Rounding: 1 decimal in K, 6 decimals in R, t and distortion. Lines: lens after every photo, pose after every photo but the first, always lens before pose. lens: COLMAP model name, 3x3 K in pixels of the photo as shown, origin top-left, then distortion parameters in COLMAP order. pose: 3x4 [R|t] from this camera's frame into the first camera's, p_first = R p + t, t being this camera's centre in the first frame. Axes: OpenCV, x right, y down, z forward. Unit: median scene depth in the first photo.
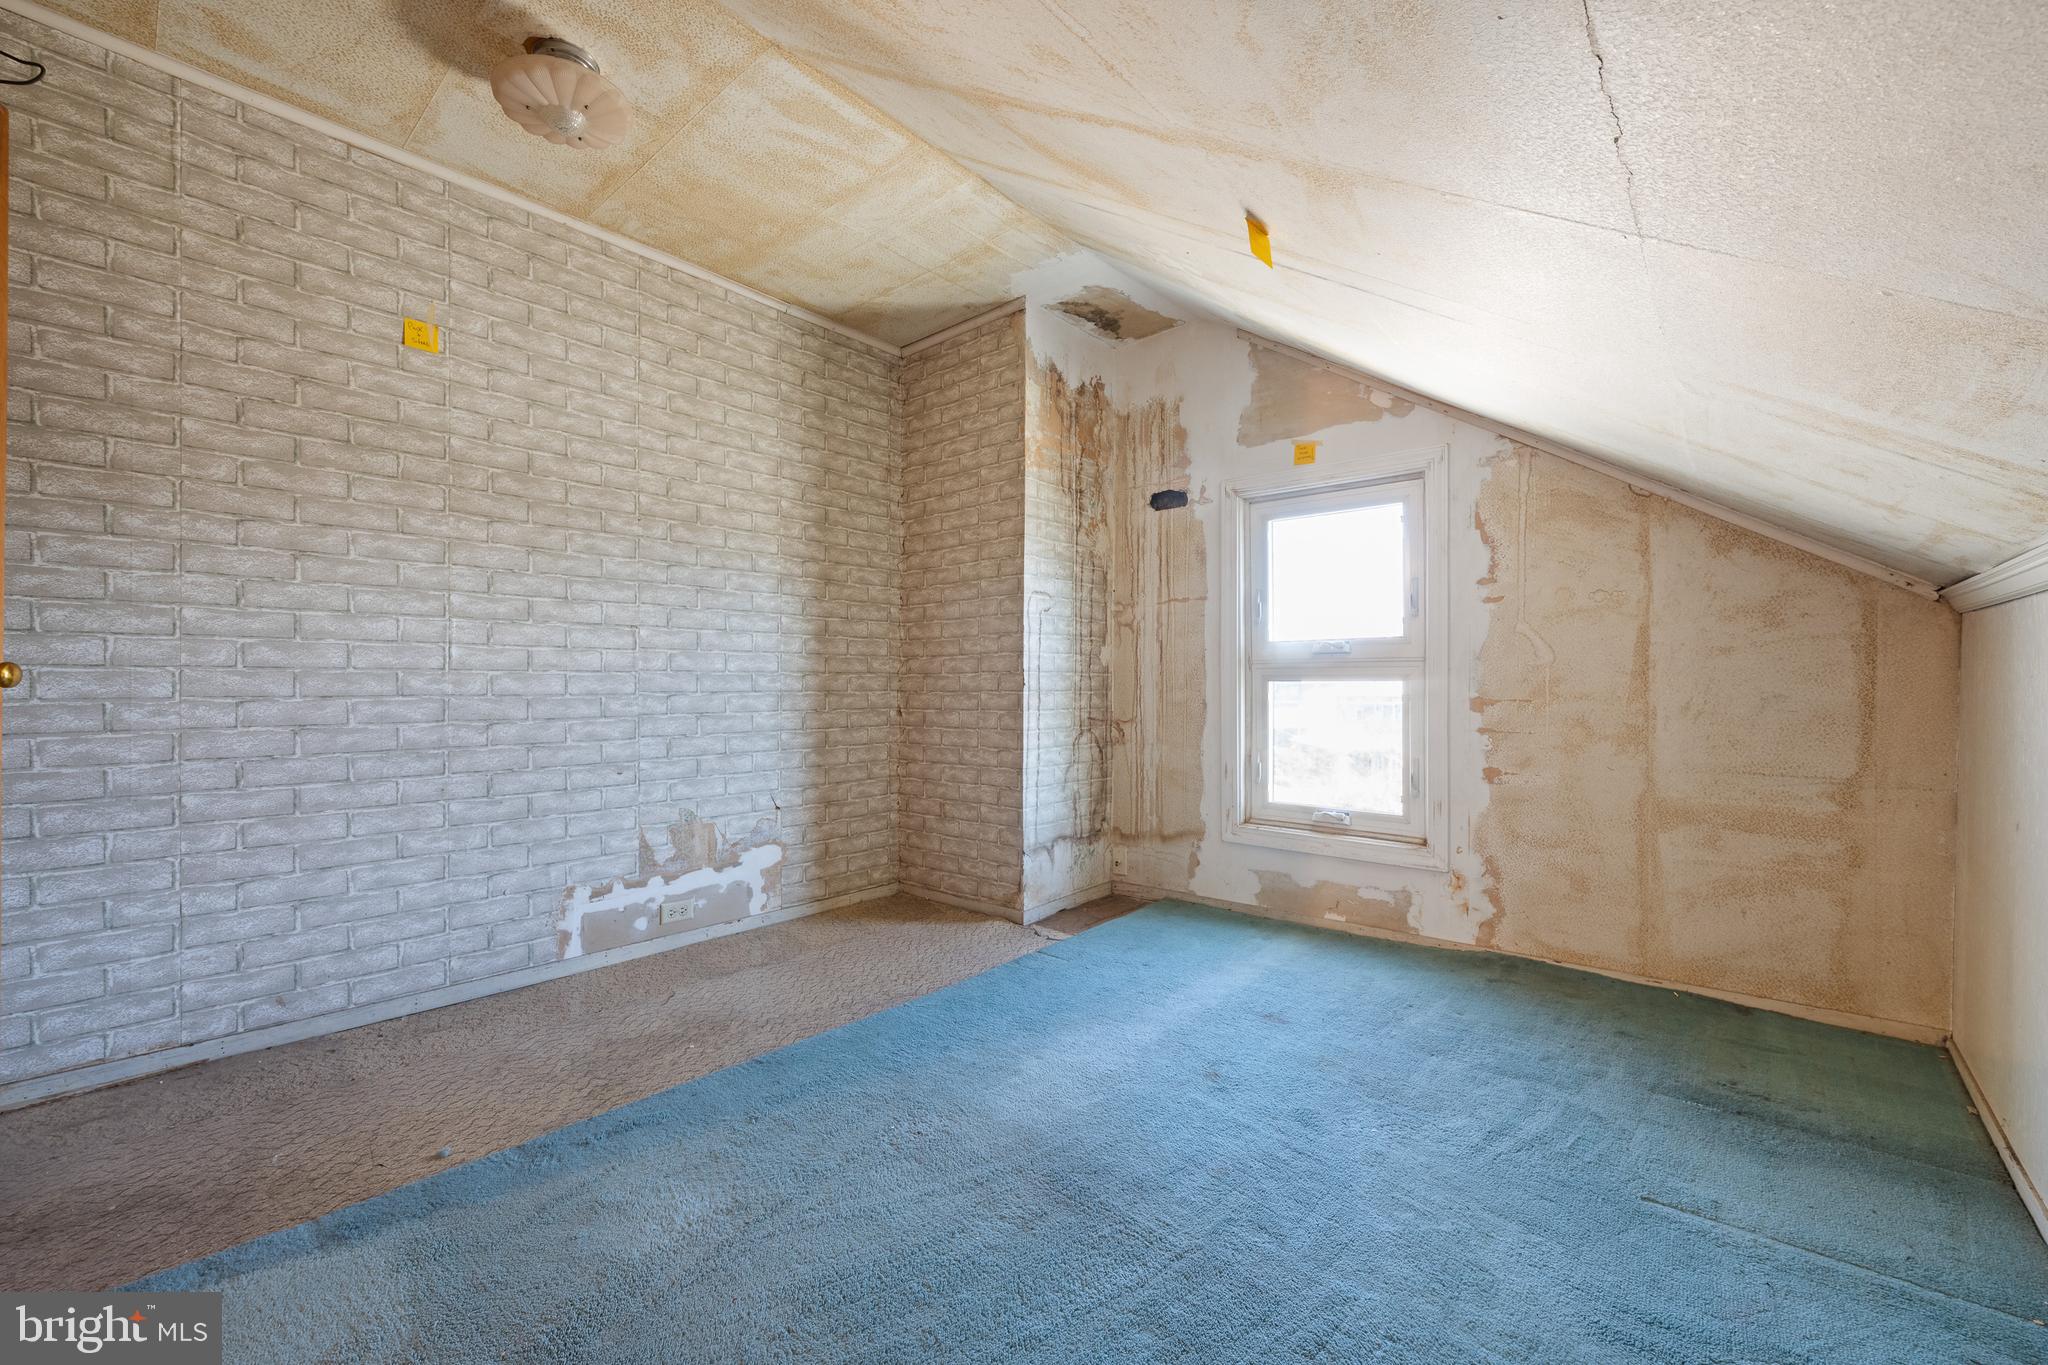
lens RADIAL K [[820.0, 0, 1020.6], [0, 820.0, 691.0], [0, 0, 1]] dist [-0.002518, 0.000049]
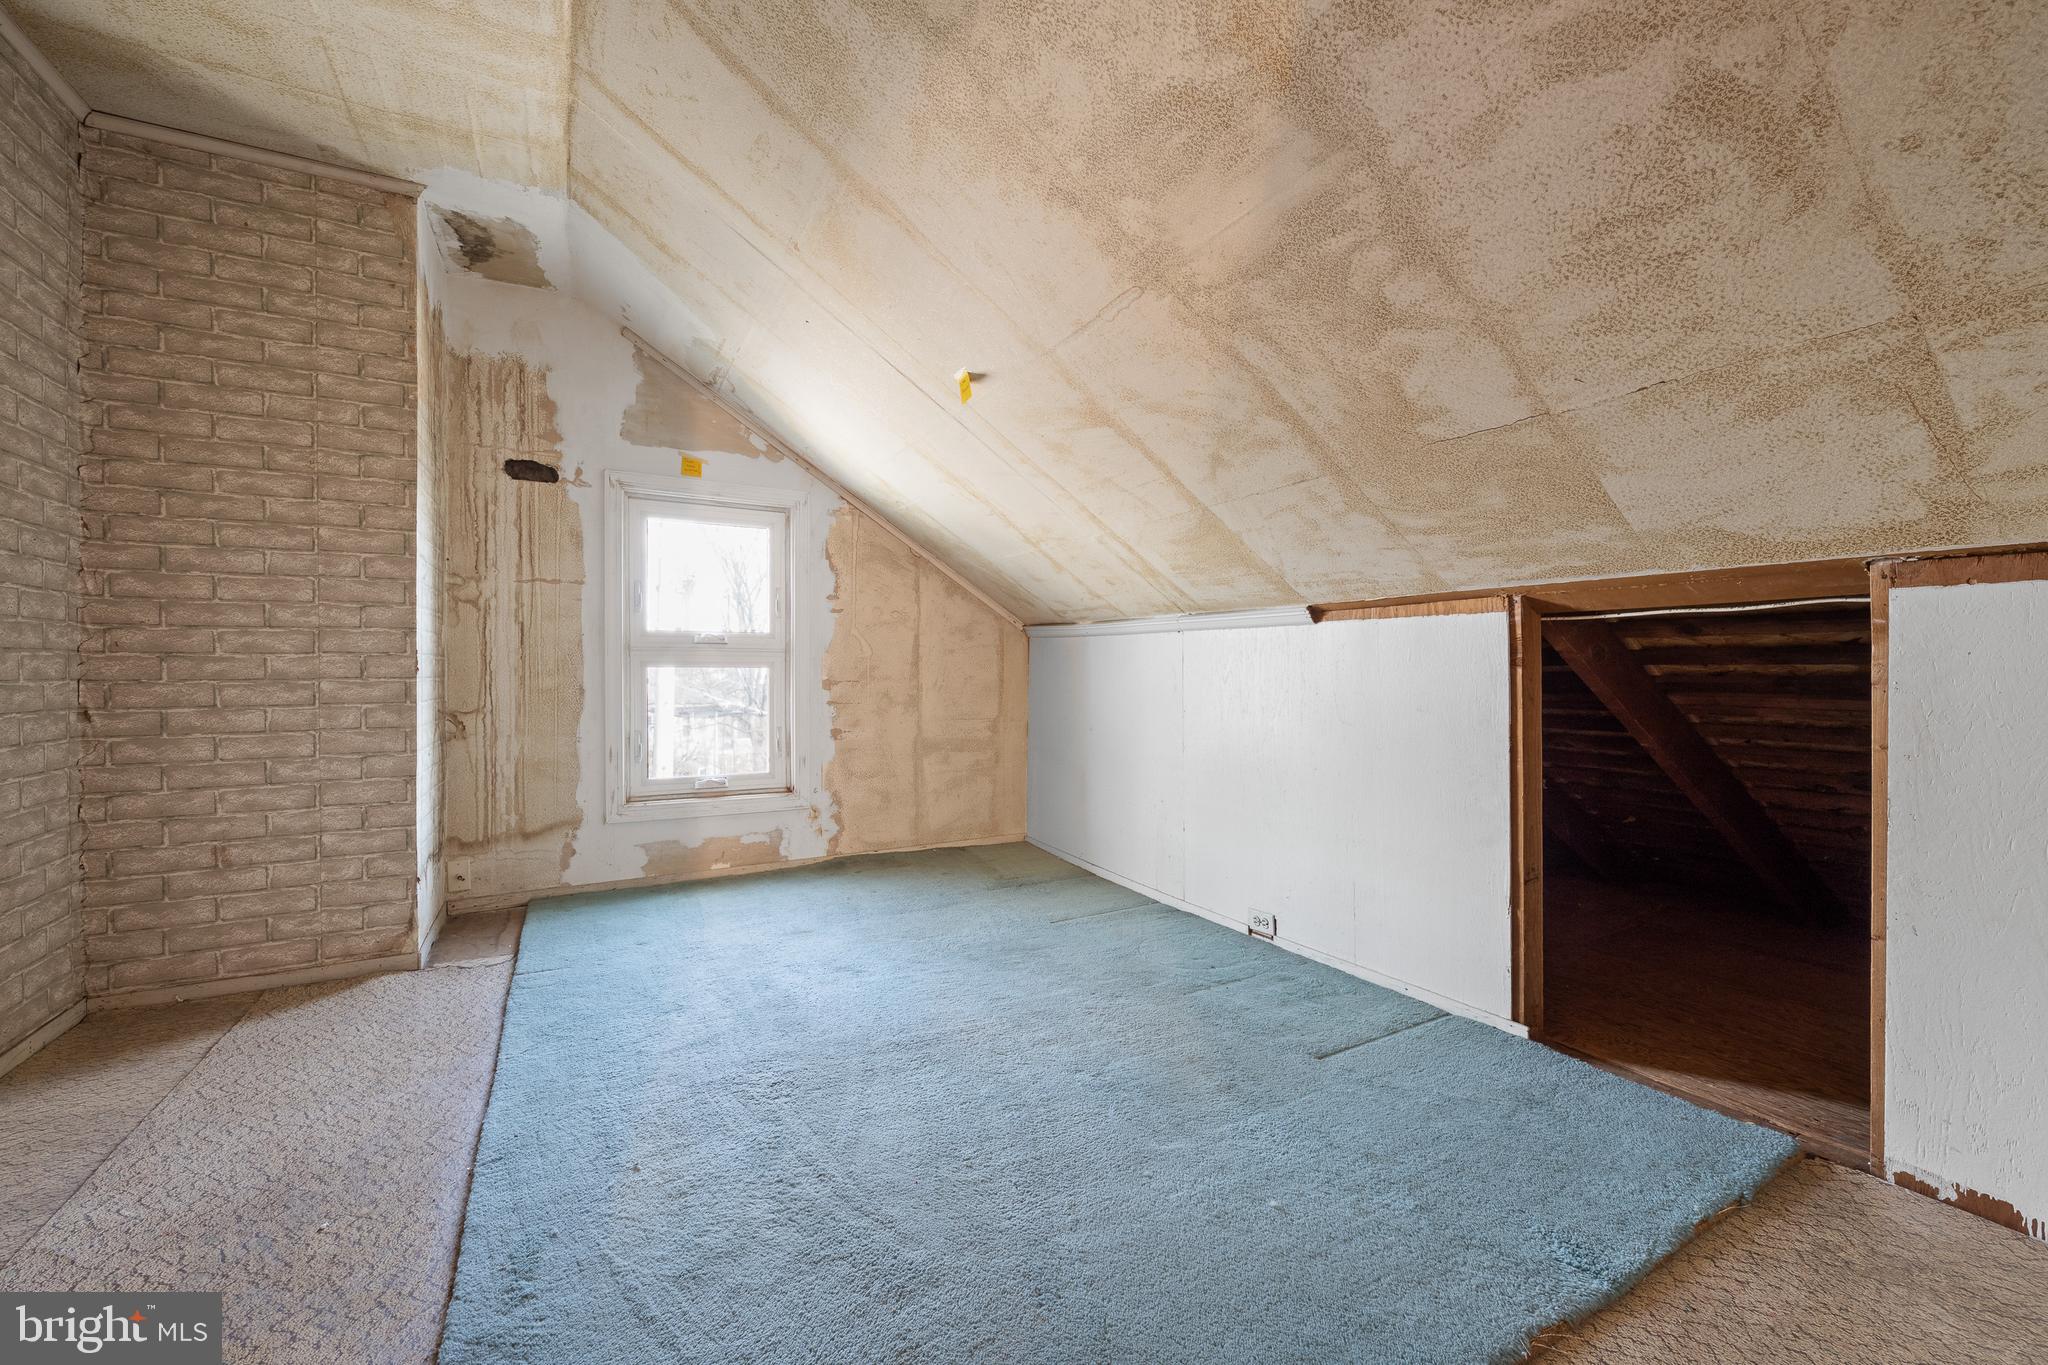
lens RADIAL K [[820.0, 0, 1020.6], [0, 820.0, 691.0], [0, 0, 1]] dist [-0.002518, 0.000049]
pose [[0.343993, -0.022698, 0.938698, -0.556033], [0.006803, 0.999742, 0.021681, -0.000653], [-0.938948, -0.001072, 0.344058, 0.176253]]
